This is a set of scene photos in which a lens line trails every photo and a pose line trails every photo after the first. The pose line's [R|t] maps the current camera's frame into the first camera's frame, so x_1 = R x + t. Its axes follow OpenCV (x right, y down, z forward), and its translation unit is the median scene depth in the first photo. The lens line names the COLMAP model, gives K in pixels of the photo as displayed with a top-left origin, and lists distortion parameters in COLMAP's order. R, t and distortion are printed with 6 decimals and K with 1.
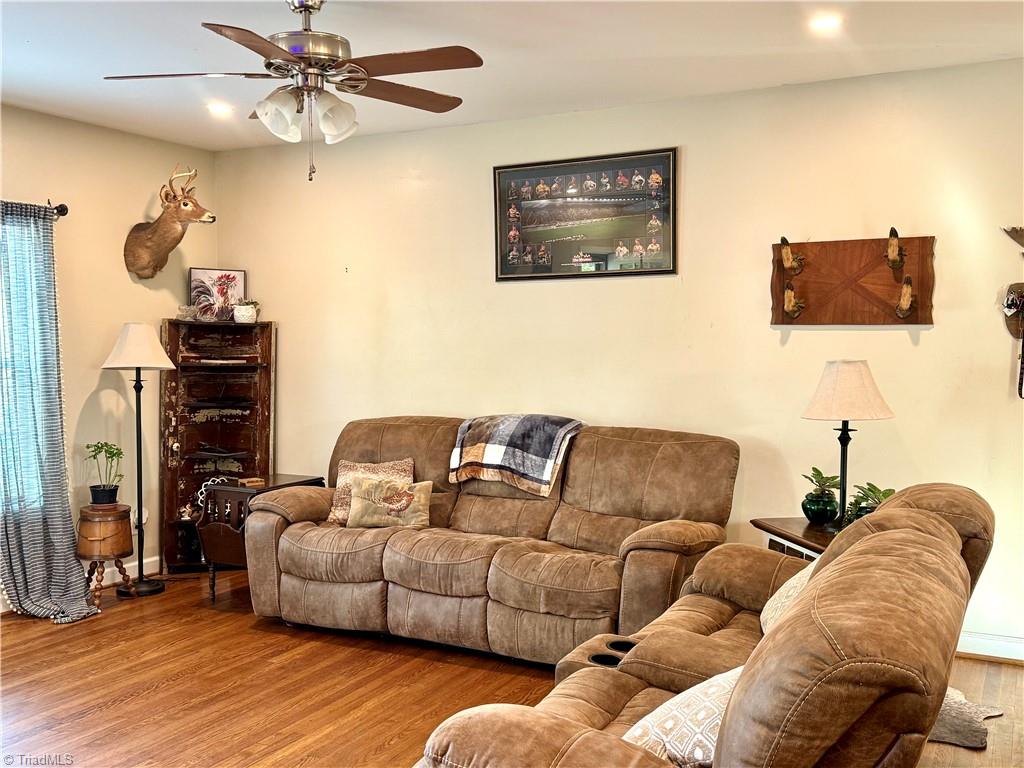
lens RADIAL K [[988.8, 0, 512.0], [0, 988.8, 384.0], [0, 0, 1]] dist [0.075233, -0.013039]
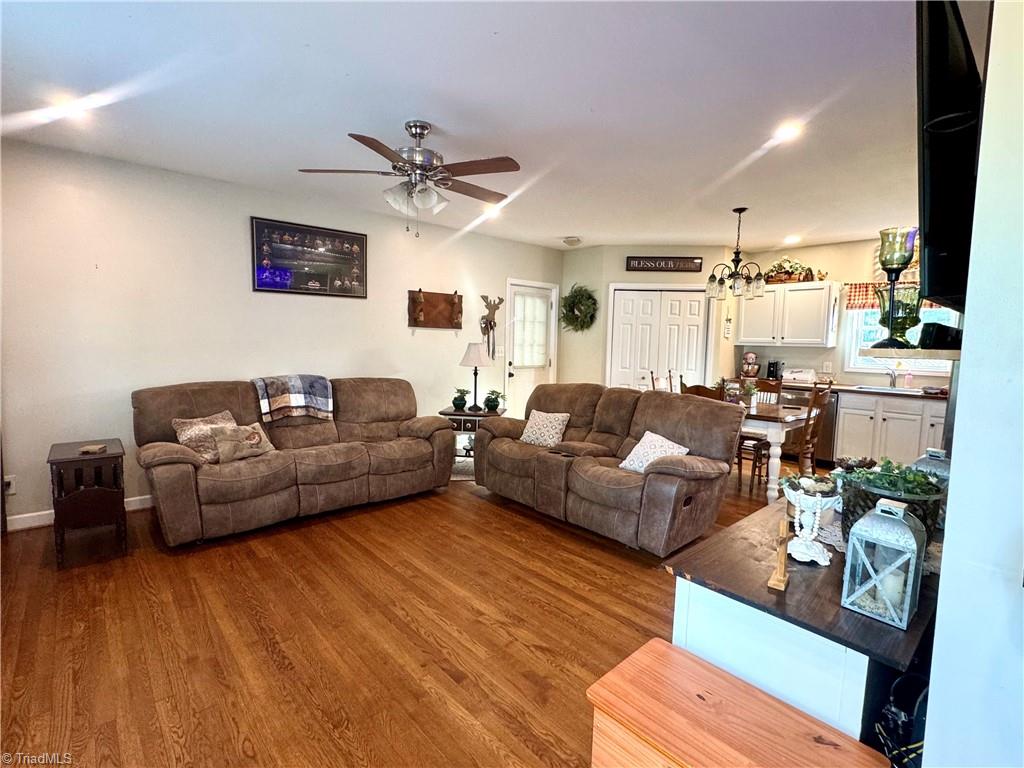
lens RADIAL K [[493.6, 0, 512.0], [0, 493.6, 384.0], [0, 0, 1]] dist [0.000239, 0.000006]
pose [[0.353356, -0.082417, 0.931852, -0.691656], [0.013694, 0.996461, 0.082938, -0.019751], [-0.935389, -0.016546, 0.353234, 0.391702]]
